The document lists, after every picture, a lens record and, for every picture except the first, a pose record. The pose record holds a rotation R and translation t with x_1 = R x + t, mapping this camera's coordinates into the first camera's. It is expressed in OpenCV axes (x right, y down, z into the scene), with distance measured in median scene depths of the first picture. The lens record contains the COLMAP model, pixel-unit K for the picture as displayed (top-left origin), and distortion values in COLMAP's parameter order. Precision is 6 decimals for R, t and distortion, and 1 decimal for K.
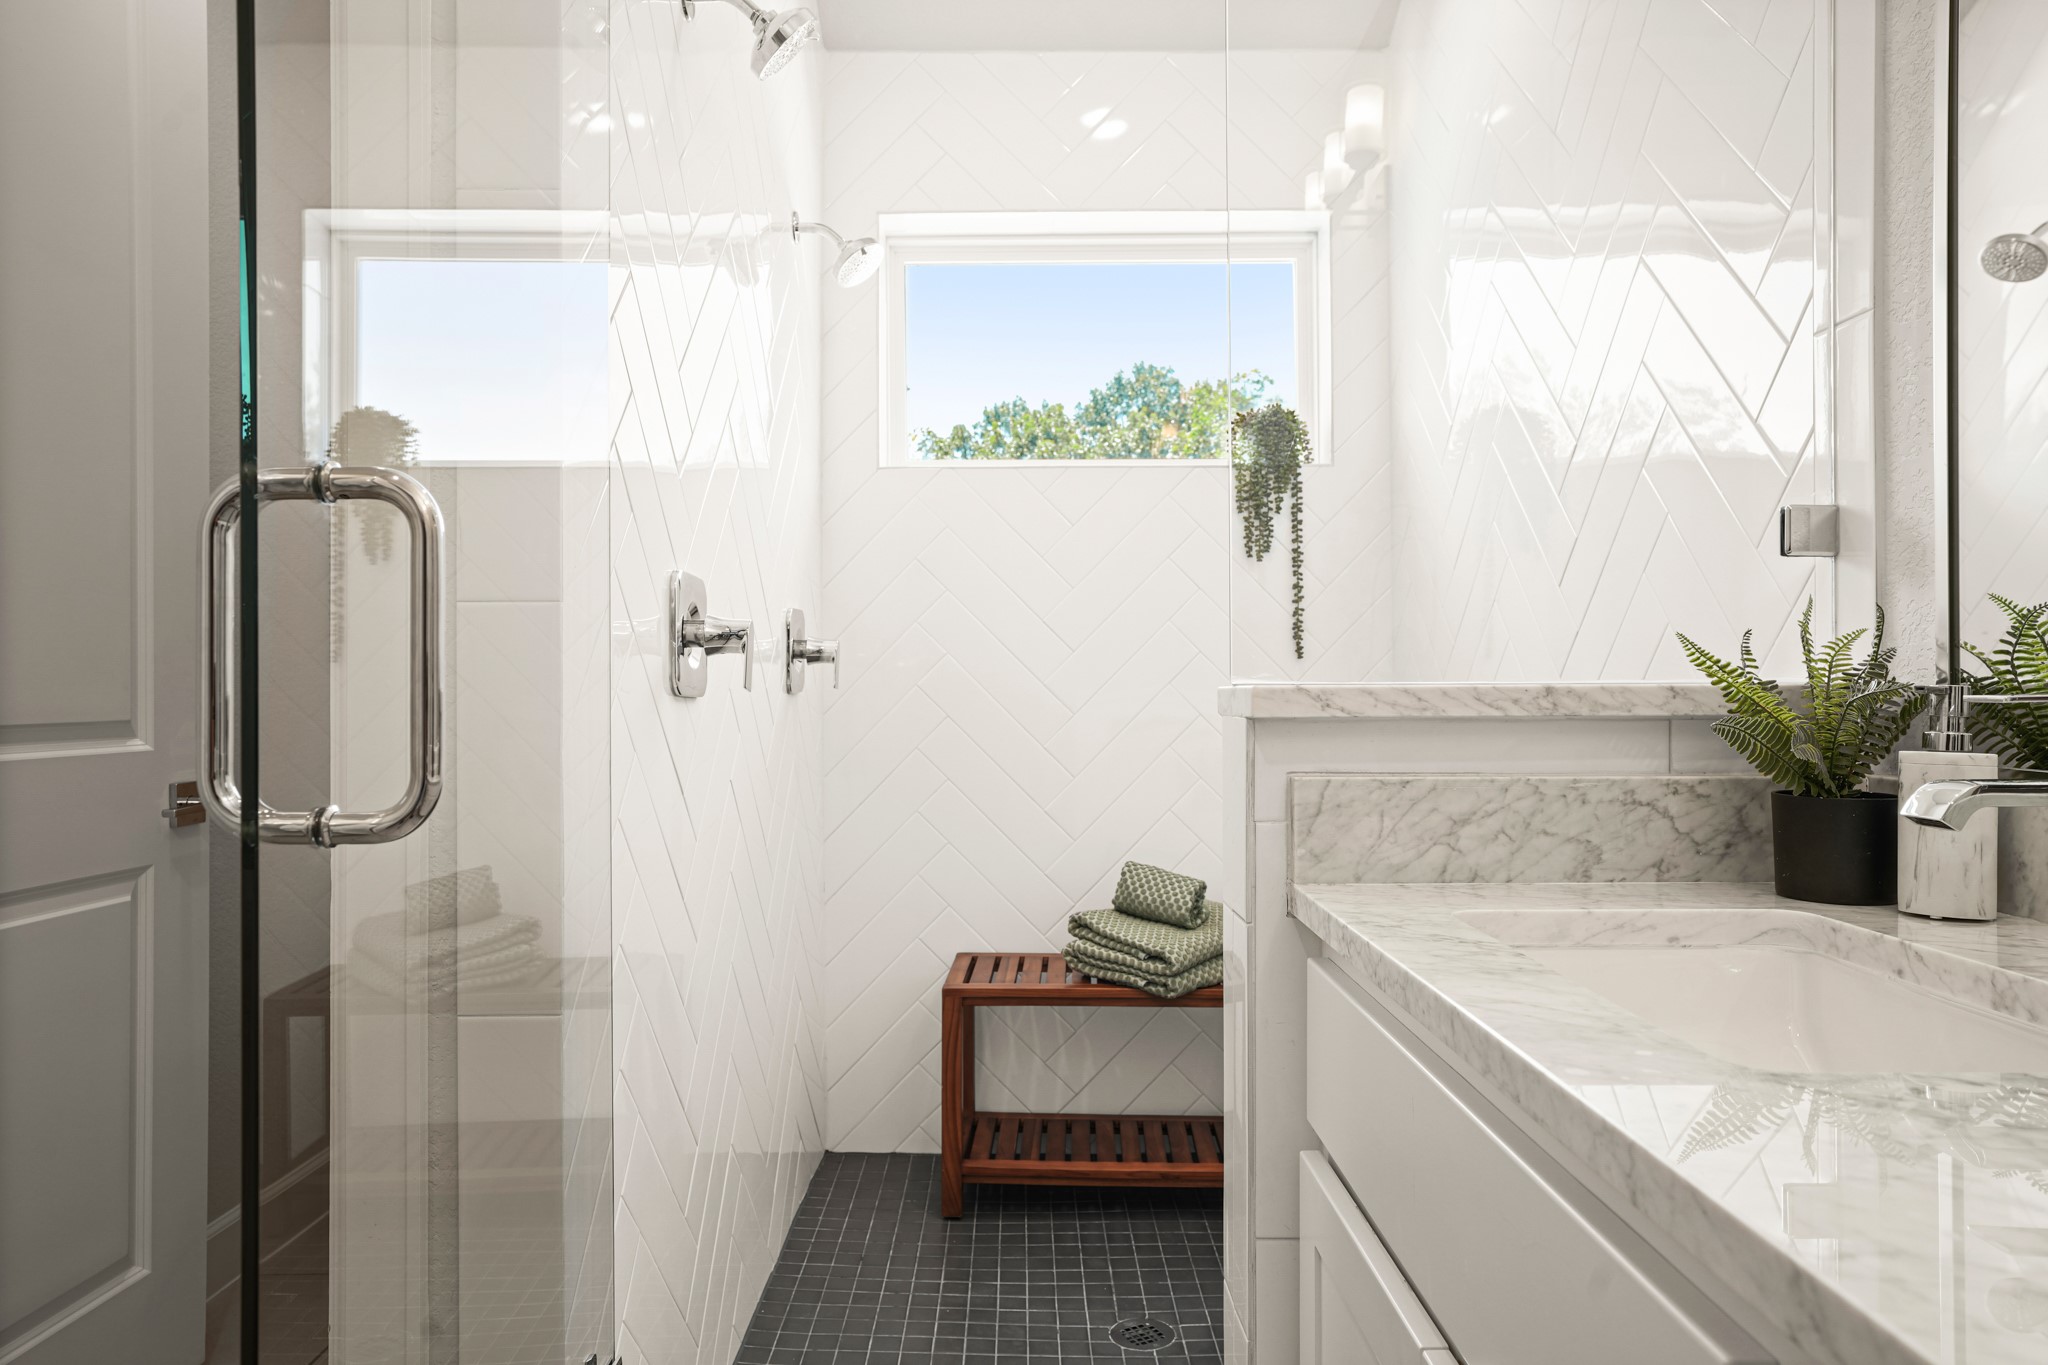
lens RADIAL K [[1343.3, 0, 1021.5], [0, 1343.3, 706.1], [0, 0, 1]] dist [-0.001173, 0.004218]
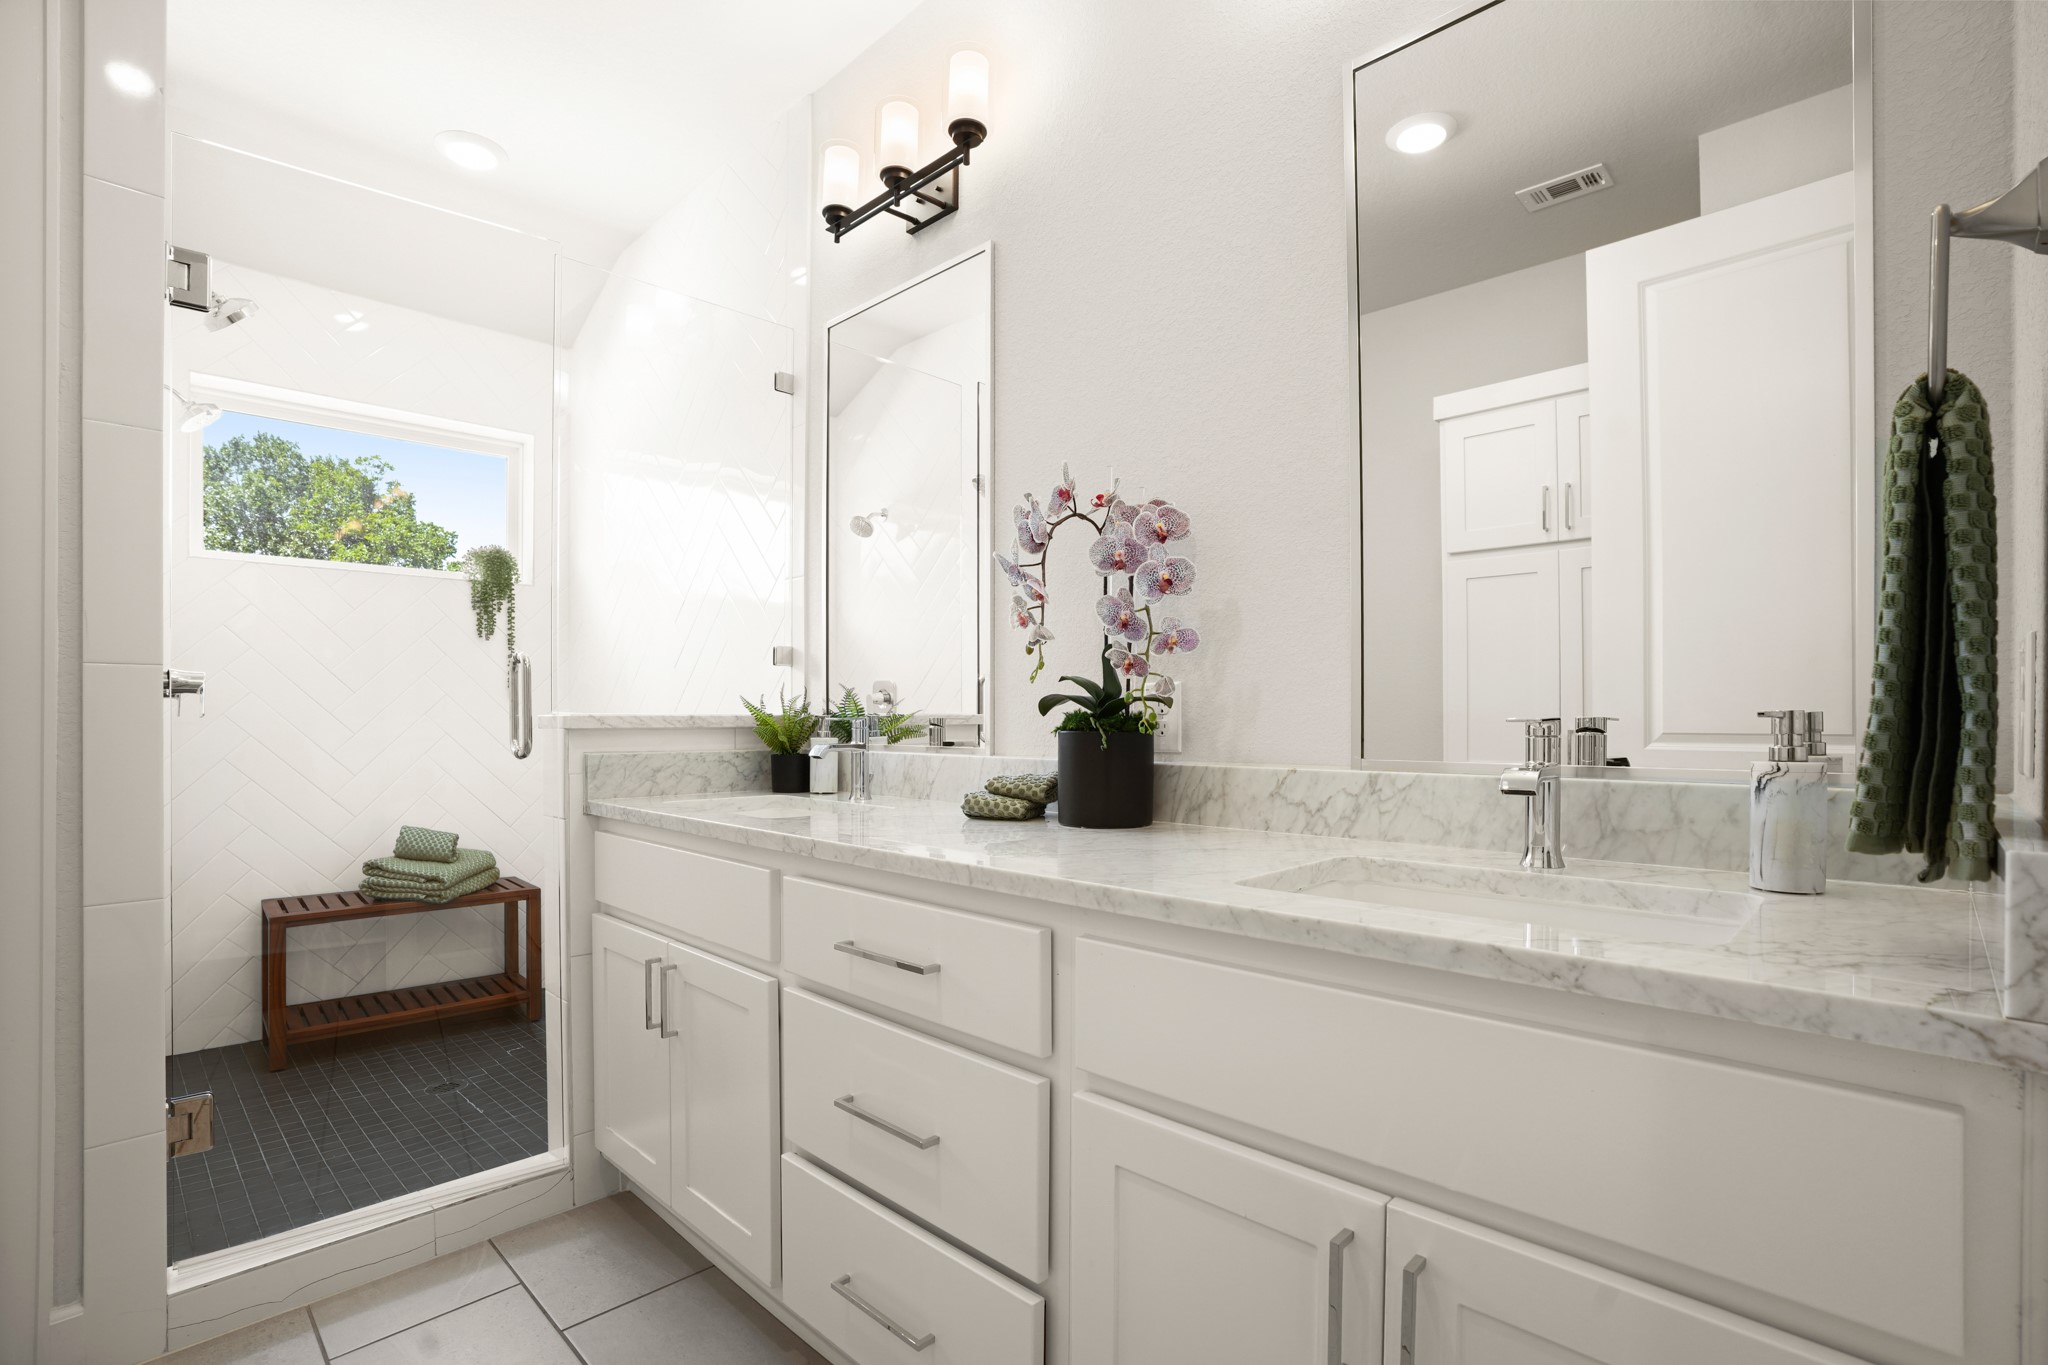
lens RADIAL K [[947.6, 0, 1024.0], [0, 947.6, 682.5], [0, 0, 1]] dist [-0.053390, 0.016842]
pose [[0.706953, 0.026962, 0.706747, -0.391660], [0.010131, 0.998785, -0.048237, 0.014240], [-0.707188, 0.041261, 0.705820, -0.646935]]
